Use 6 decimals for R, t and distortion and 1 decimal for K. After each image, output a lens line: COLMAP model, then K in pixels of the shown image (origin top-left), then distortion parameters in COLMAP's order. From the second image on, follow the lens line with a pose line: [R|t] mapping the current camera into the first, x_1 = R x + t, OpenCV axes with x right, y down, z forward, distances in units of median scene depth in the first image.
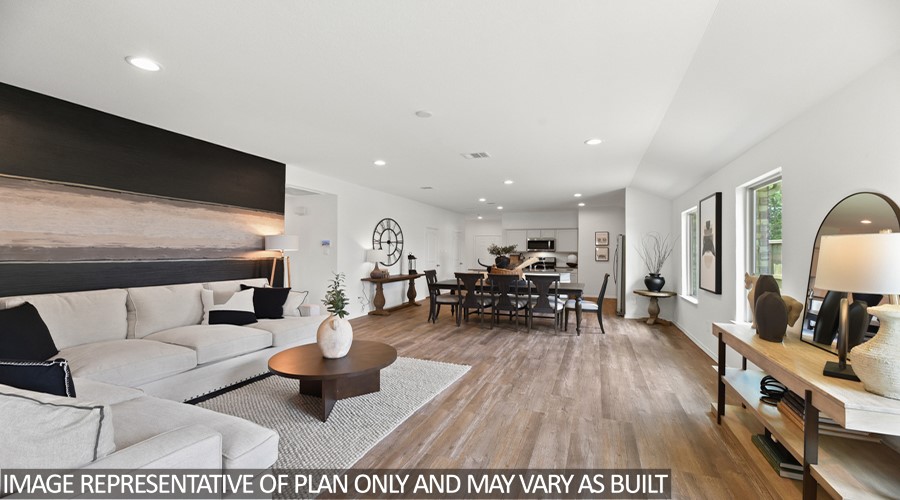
lens RADIAL K [[364.7, 0, 450.0], [0, 364.7, 250.0], [0, 0, 1]] dist [-0.002274, -0.000520]
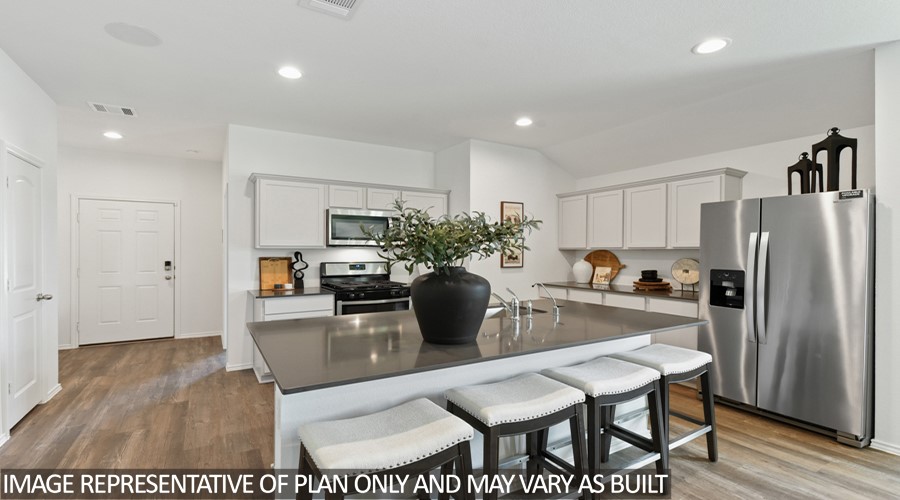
lens RADIAL K [[397.4, 0, 450.0], [0, 397.4, 250.0], [0, 0, 1]] dist [-0.001706, -0.000264]
pose [[0.579902, -0.003034, 0.814681, -0.030859], [-0.006479, 0.999944, 0.008336, 0.004942], [-0.814660, -0.010113, 0.579850, 0.966521]]
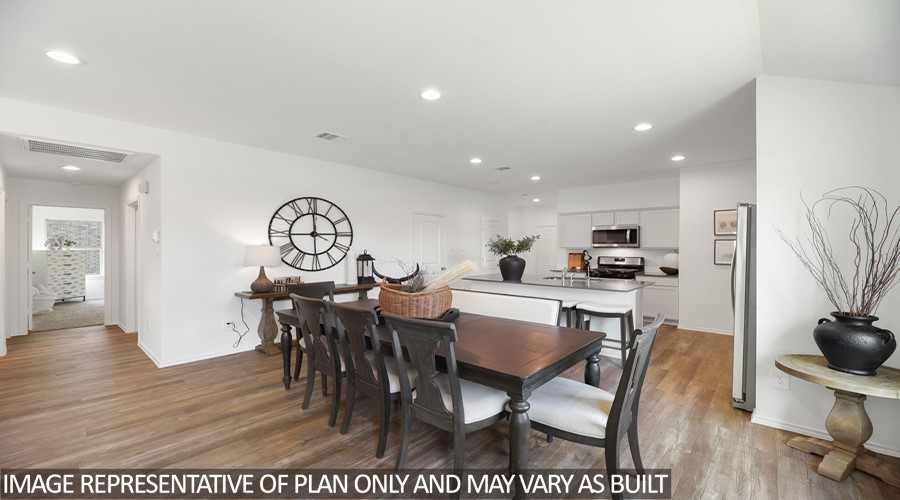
lens RADIAL K [[364.7, 0, 450.0], [0, 364.7, 250.0], [0, 0, 1]] dist [-0.002274, -0.000520]
pose [[0.944897, -0.002300, -0.327360, 0.258798], [0.005389, 0.999949, 0.008530, 0.001967], [0.327323, -0.009824, 0.944861, 0.455346]]
